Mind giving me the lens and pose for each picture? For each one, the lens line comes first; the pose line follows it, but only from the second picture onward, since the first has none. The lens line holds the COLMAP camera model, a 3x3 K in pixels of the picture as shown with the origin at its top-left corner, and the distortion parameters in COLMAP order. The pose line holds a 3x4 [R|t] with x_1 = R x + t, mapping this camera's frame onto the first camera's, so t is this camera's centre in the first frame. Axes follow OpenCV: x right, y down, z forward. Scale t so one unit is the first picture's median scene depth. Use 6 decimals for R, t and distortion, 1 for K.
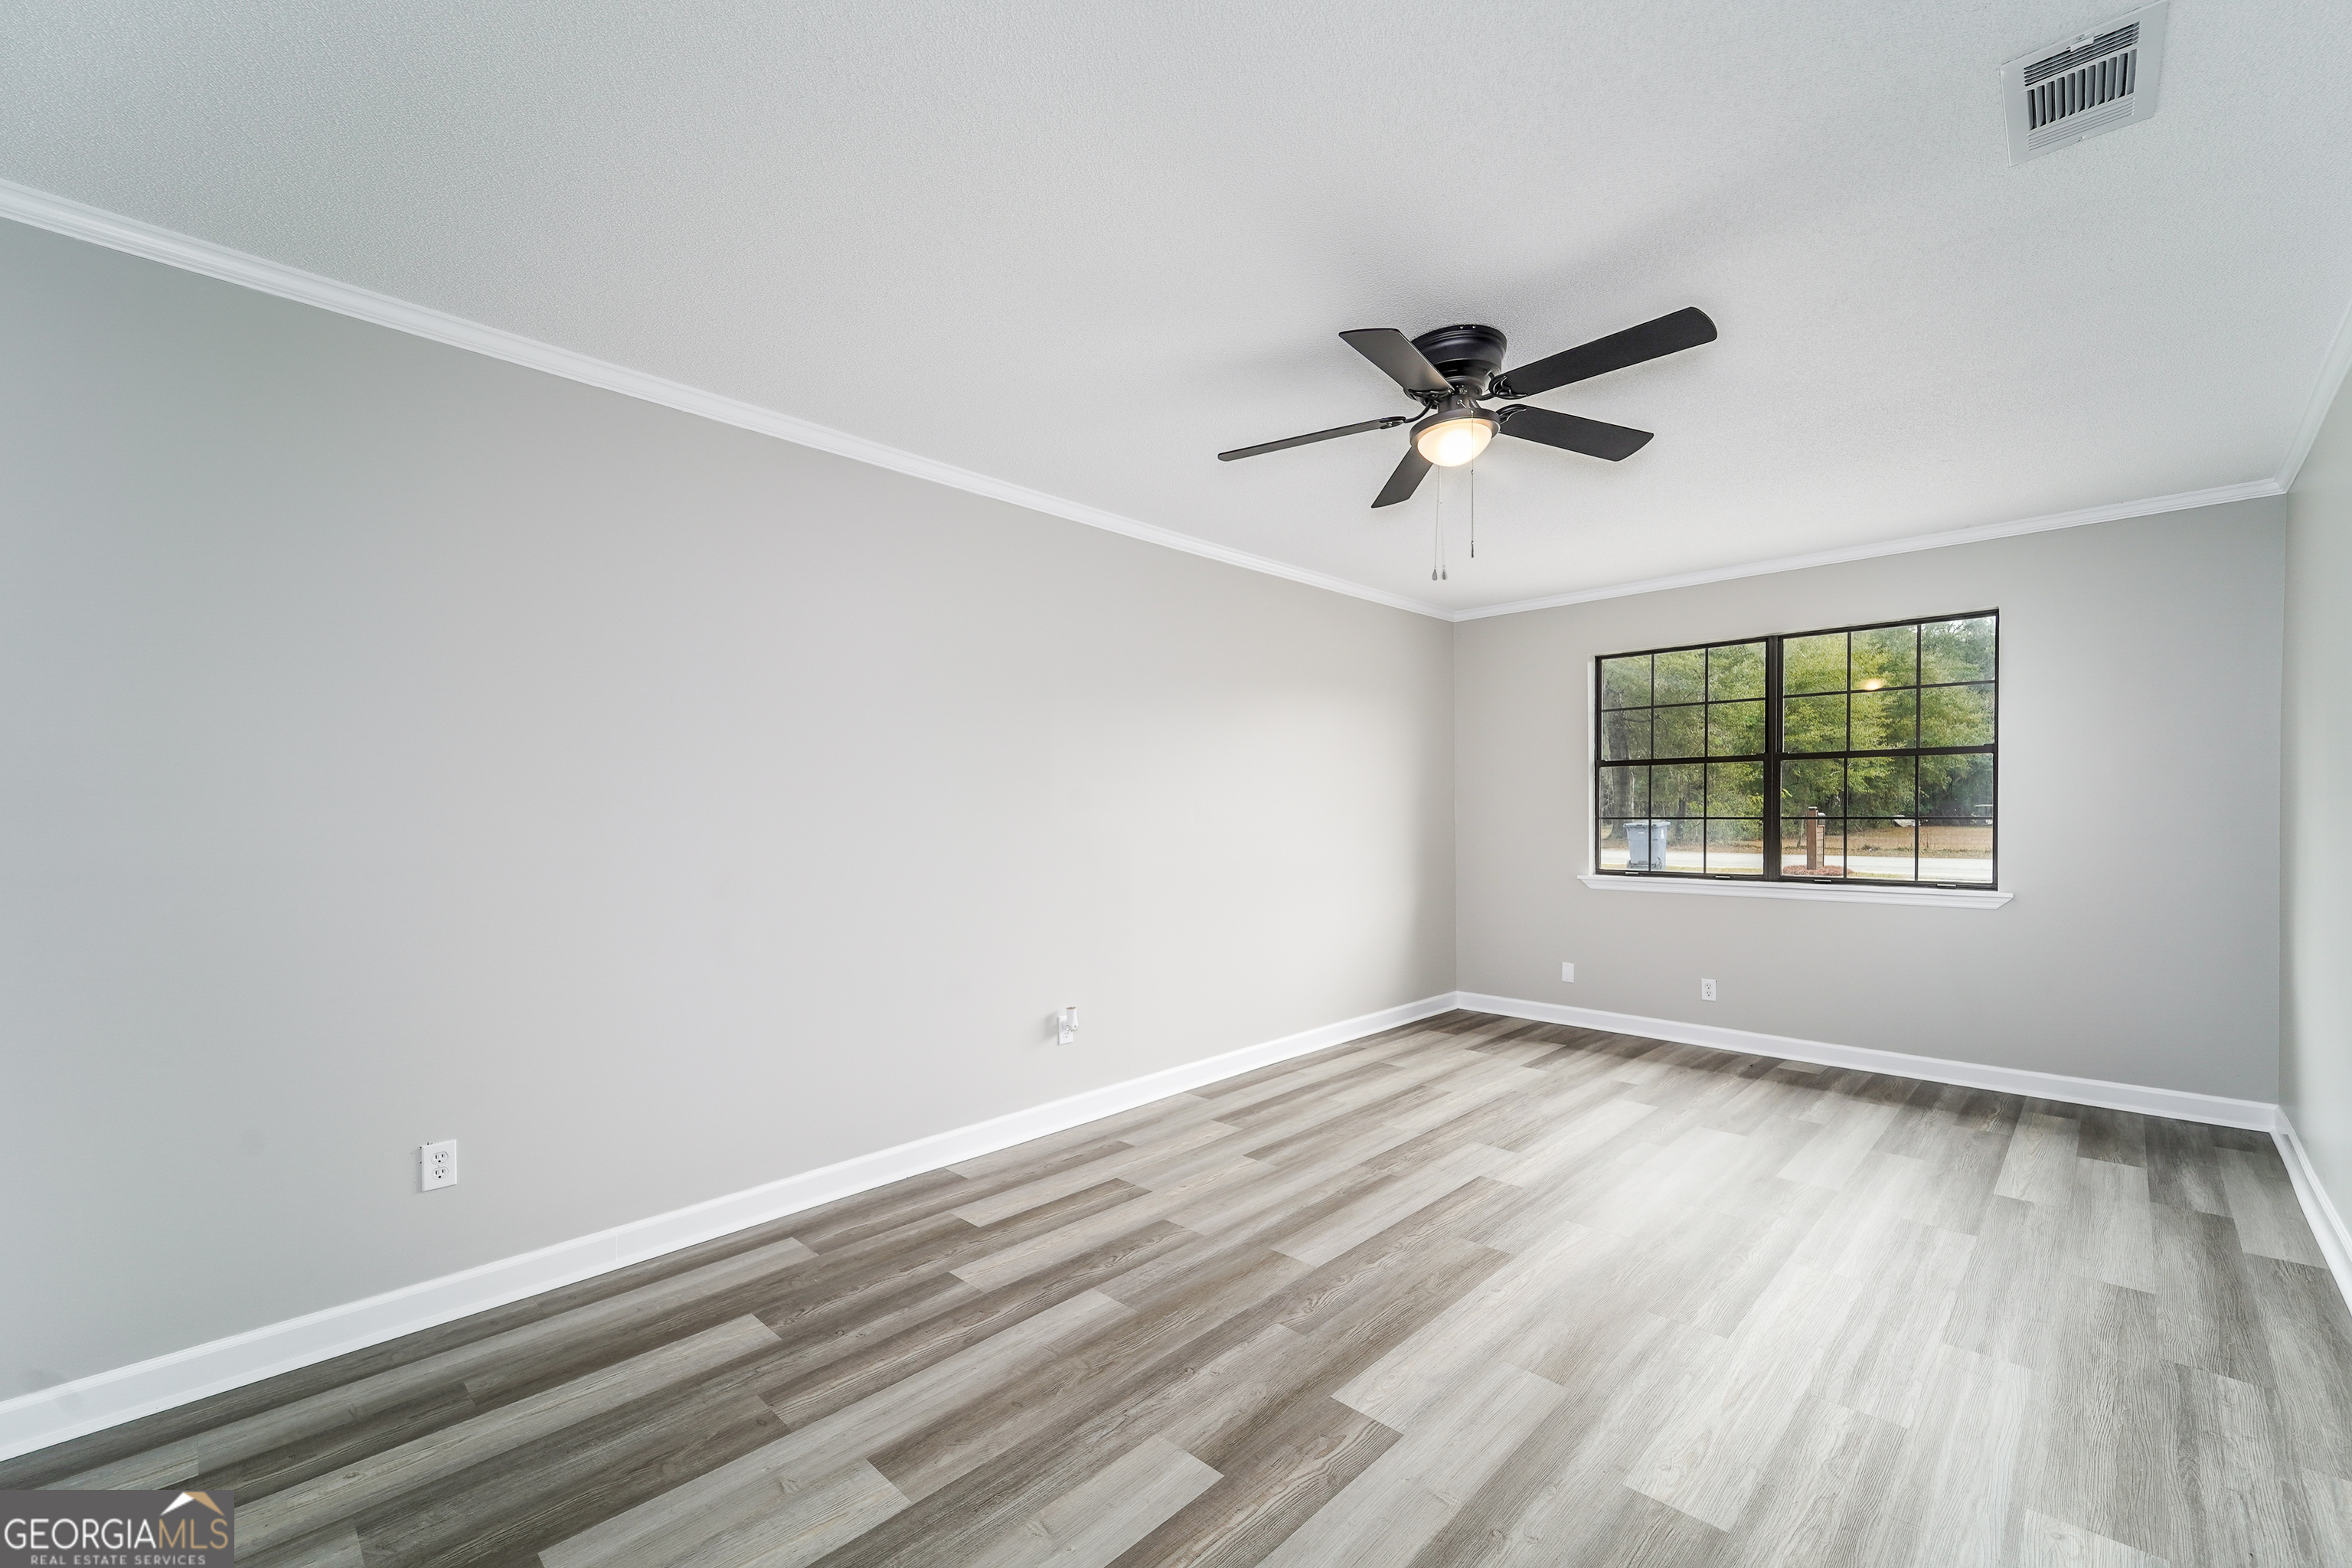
lens RADIAL K [[952.4, 0, 1175.2], [0, 952.4, 799.8], [0, 0, 1]] dist [0.000937, -0.002284]
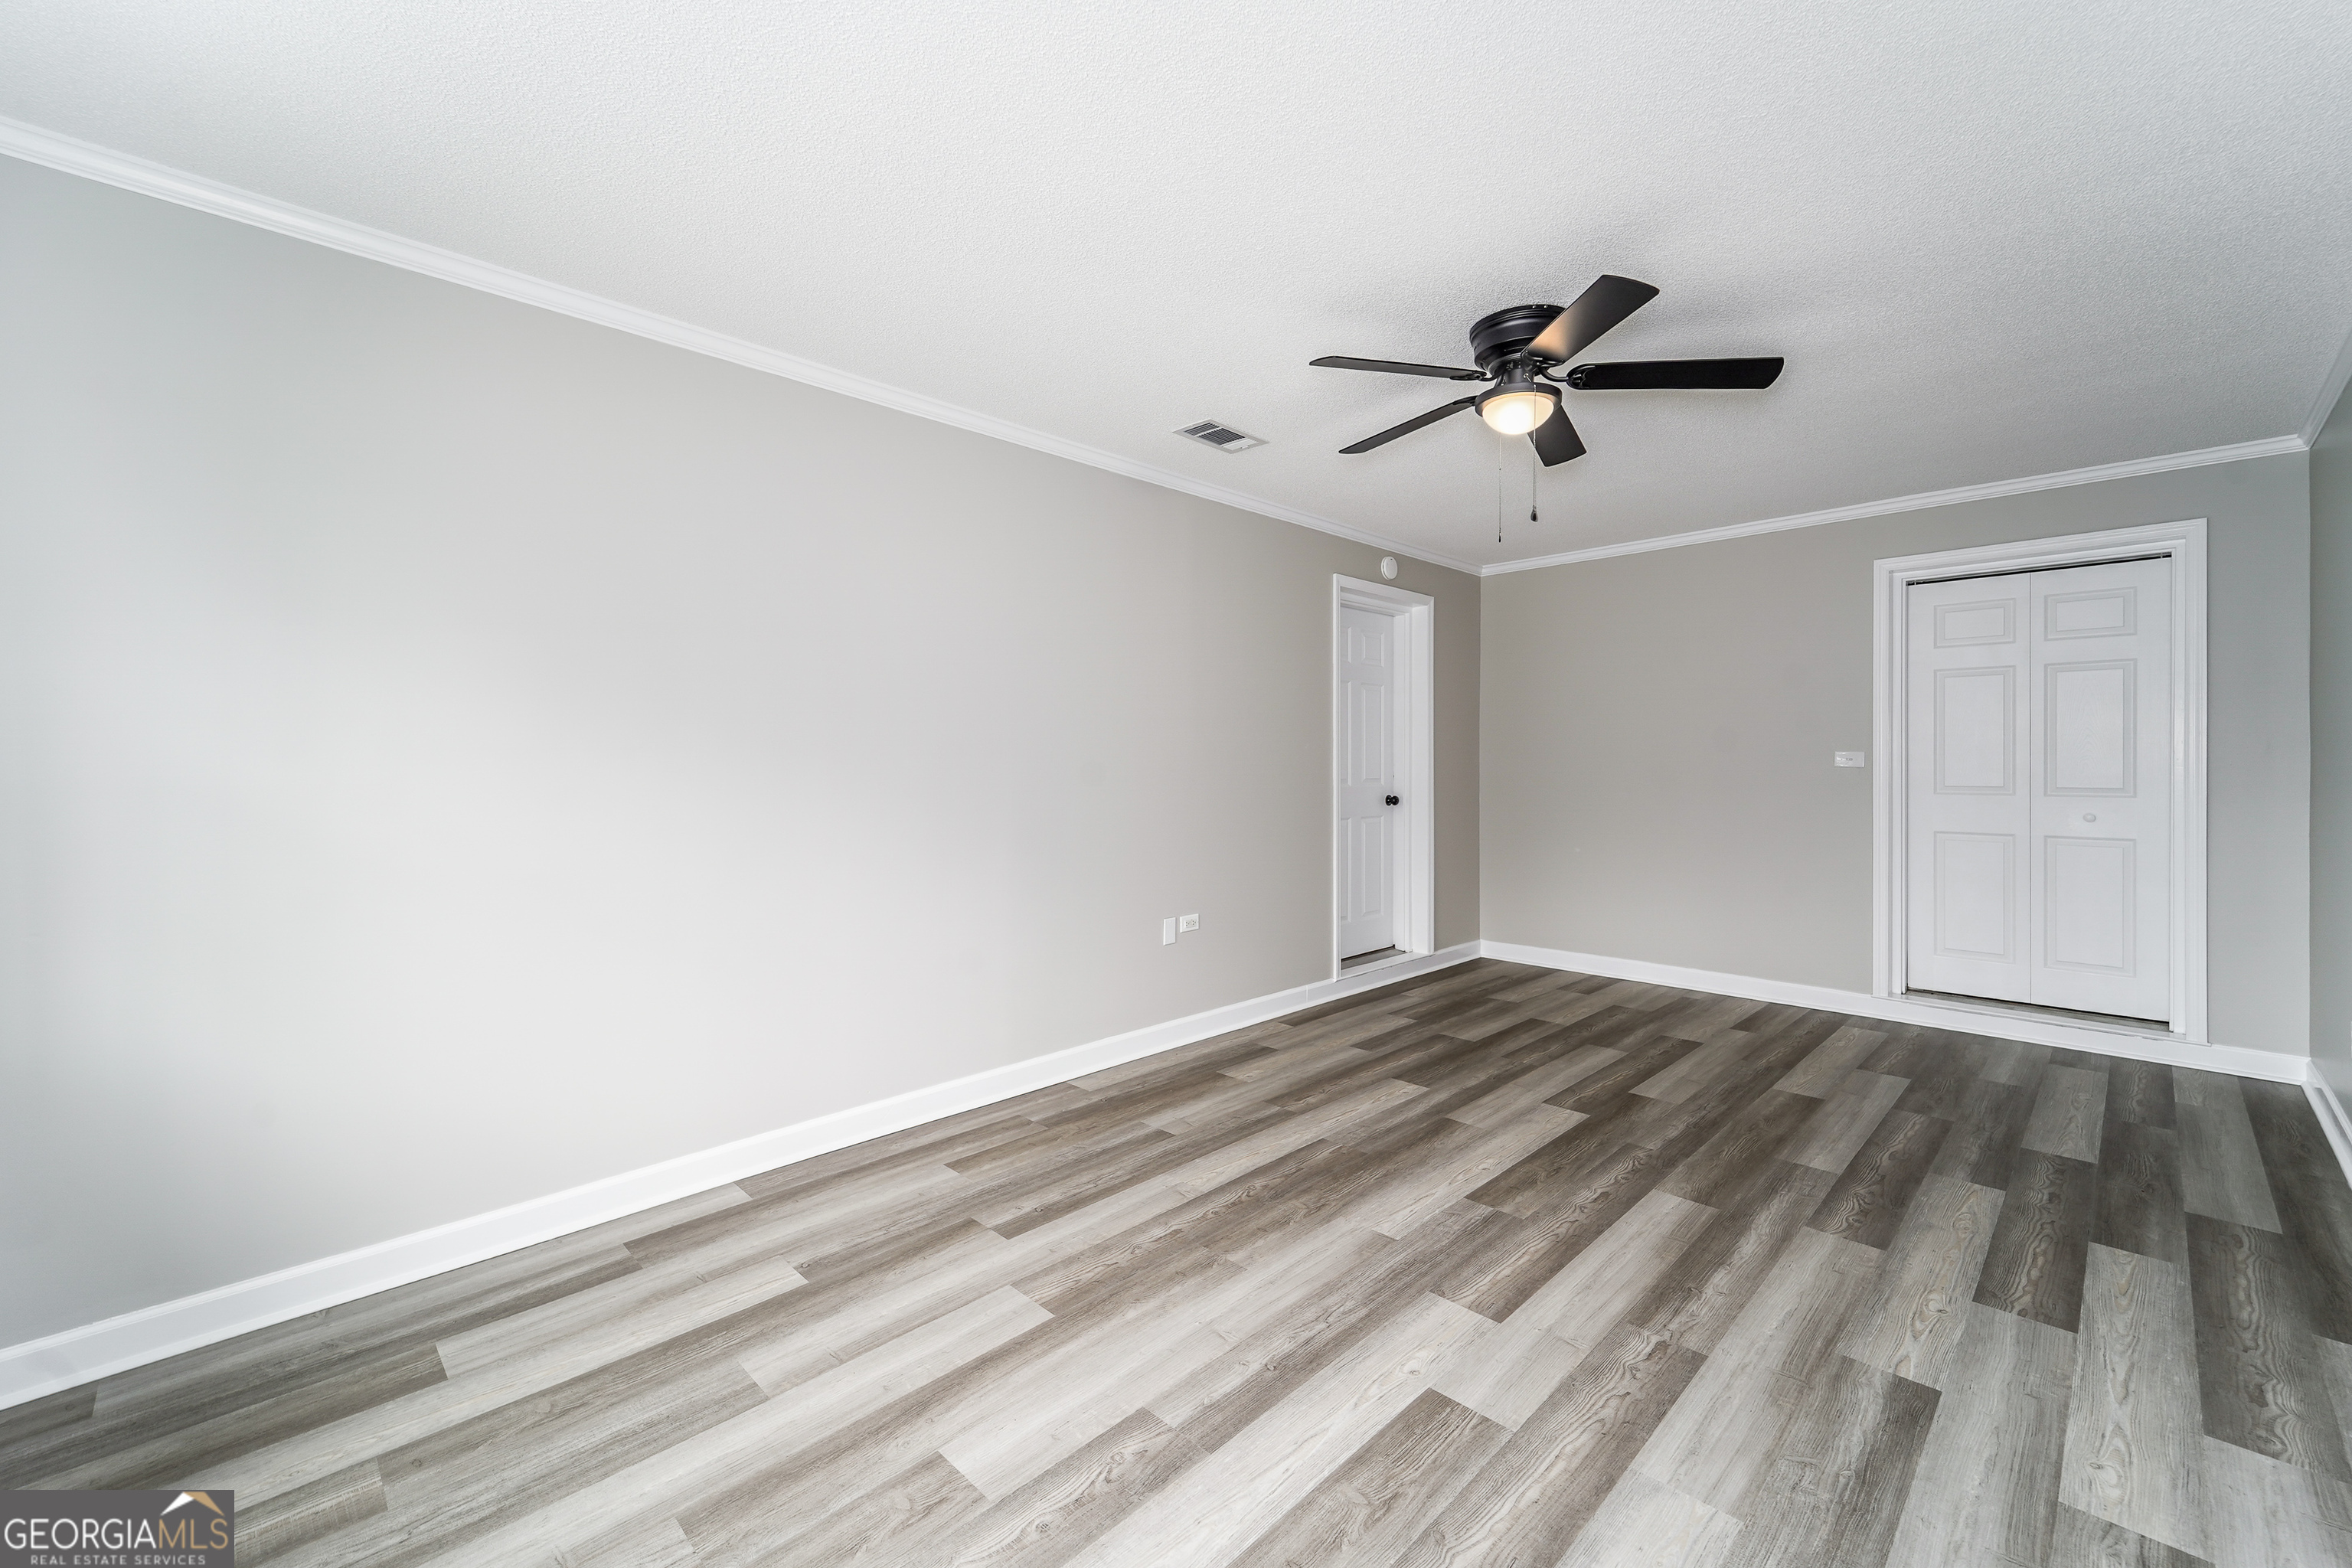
lens RADIAL K [[952.4, 0, 1176.9], [0, 952.4, 779.5], [0, 0, 1]] dist [0.000937, -0.002284]
pose [[-0.999820, 0.011268, 0.015284, 0.646751], [0.011316, 0.999931, 0.003095, 0.024182], [-0.015248, 0.003267, -0.999878, 2.028233]]
